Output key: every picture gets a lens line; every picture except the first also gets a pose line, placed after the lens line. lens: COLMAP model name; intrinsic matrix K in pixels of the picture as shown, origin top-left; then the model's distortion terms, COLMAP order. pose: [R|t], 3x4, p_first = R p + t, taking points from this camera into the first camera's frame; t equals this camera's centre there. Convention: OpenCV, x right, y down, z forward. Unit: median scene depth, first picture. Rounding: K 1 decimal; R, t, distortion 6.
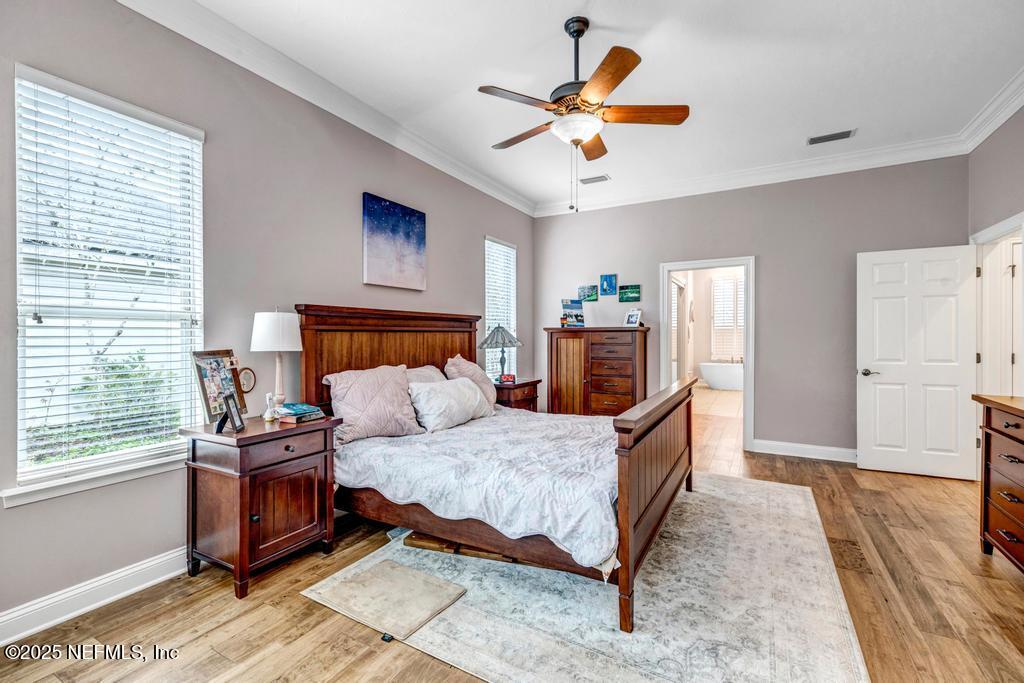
lens RADIAL K [[451.9, 0, 512.0], [0, 451.9, 341.5], [0, 0, 1]] dist [-0.000074, 0.000026]
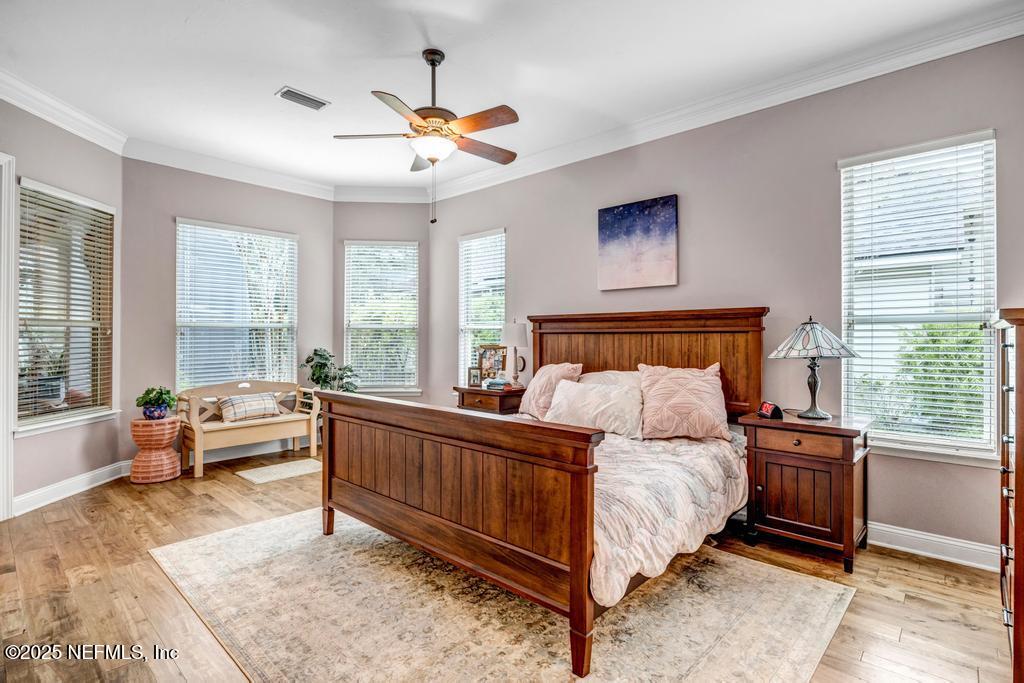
lens RADIAL K [[517.5, 0, 512.8], [0, 517.5, 339.0], [0, 0, 1]] dist [-0.005455, -0.000635]
pose [[-0.246728, 0.006778, -0.969061, 0.941360], [-0.015719, 0.999816, 0.010995, -0.018711], [0.968957, 0.017945, -0.246576, 1.075712]]
